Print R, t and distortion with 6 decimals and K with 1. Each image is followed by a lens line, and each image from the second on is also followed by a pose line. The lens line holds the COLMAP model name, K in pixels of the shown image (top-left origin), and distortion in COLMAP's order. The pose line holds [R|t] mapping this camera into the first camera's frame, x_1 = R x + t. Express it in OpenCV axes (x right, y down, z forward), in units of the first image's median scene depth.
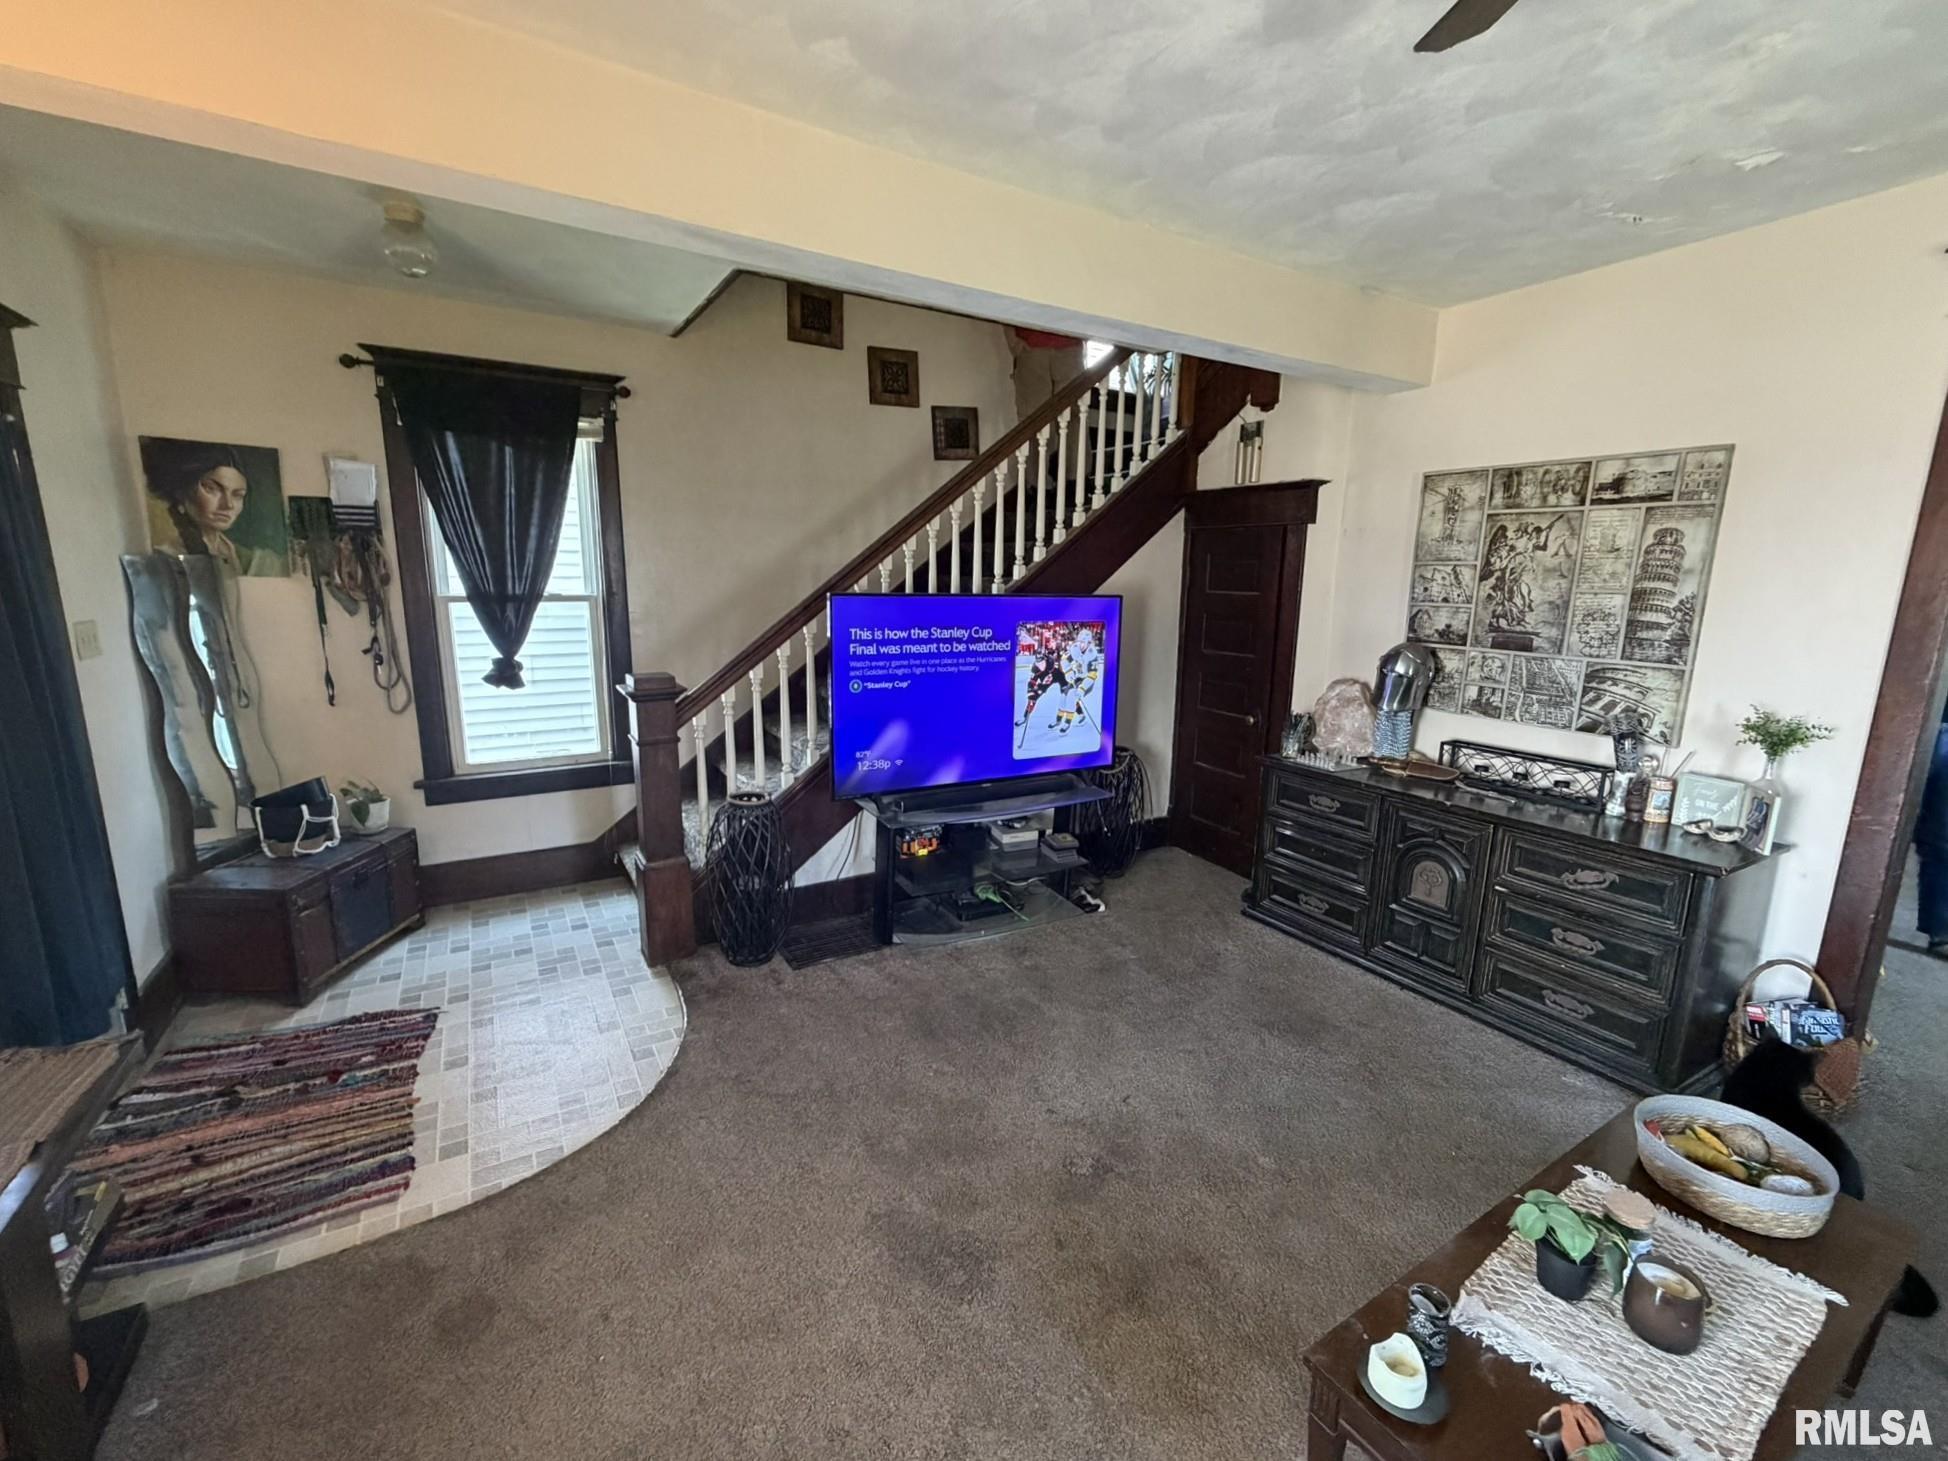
lens RADIAL K [[802.0, 0, 985.6], [0, 802.0, 730.5], [0, 0, 1]] dist [0.000426, 0.000156]
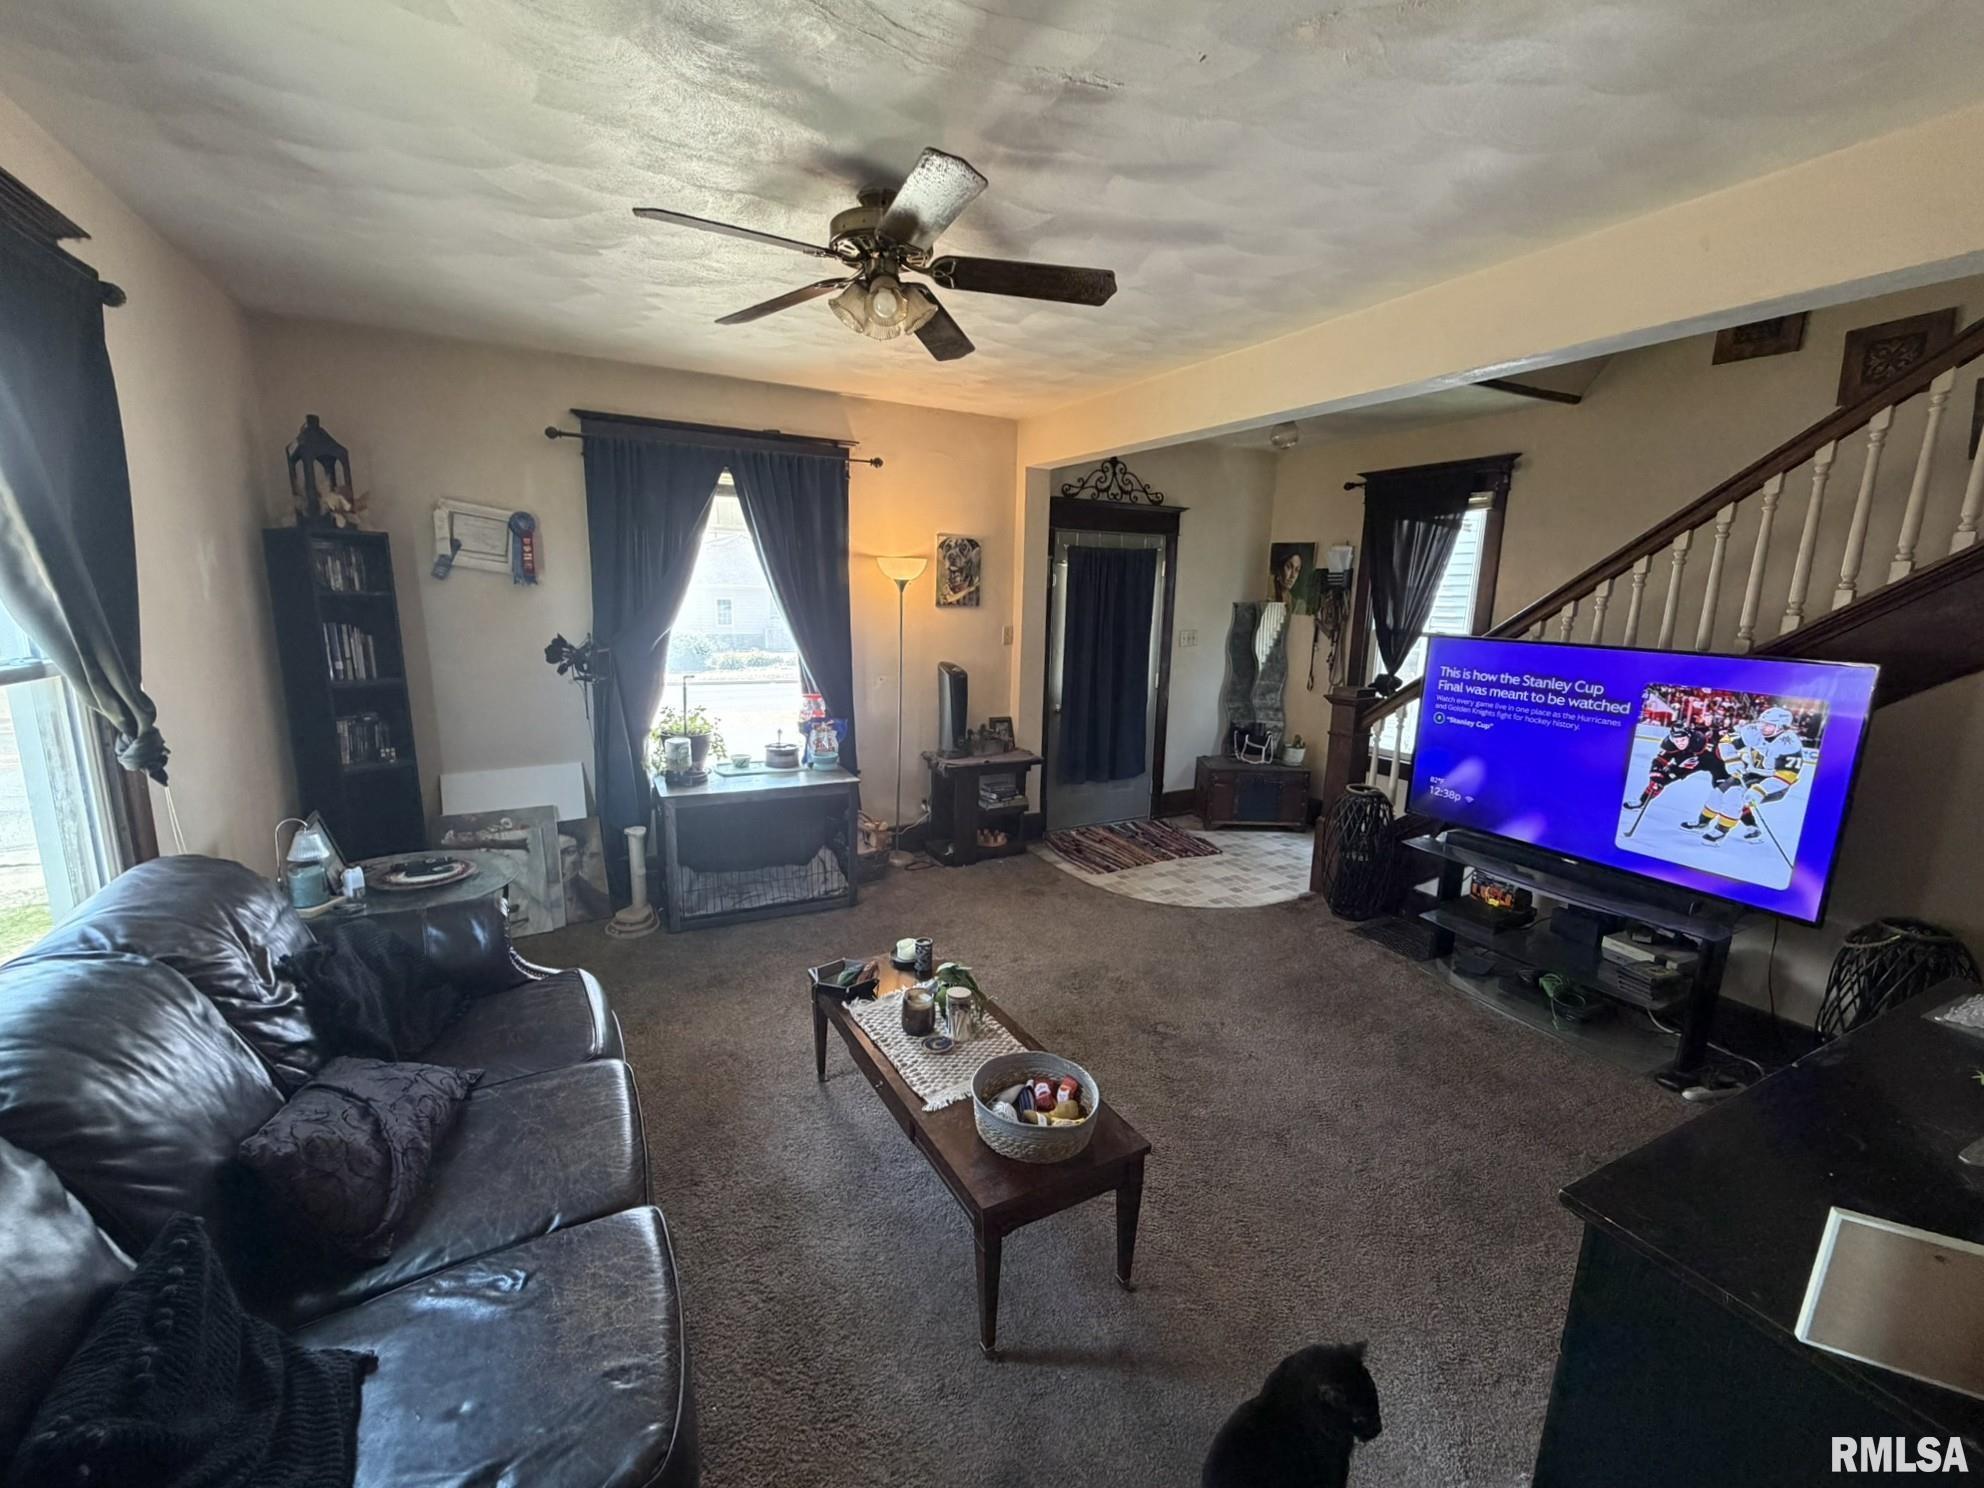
lens RADIAL K [[816.8, 0, 997.7], [0, 816.8, 747.1], [0, 0, 1]] dist [0.000426, 0.000156]
pose [[-0.028070, 0.173544, -0.984426, 0.919823], [-0.215718, 0.960557, 0.175488, -0.077395], [0.976052, 0.217284, 0.010474, 0.367632]]
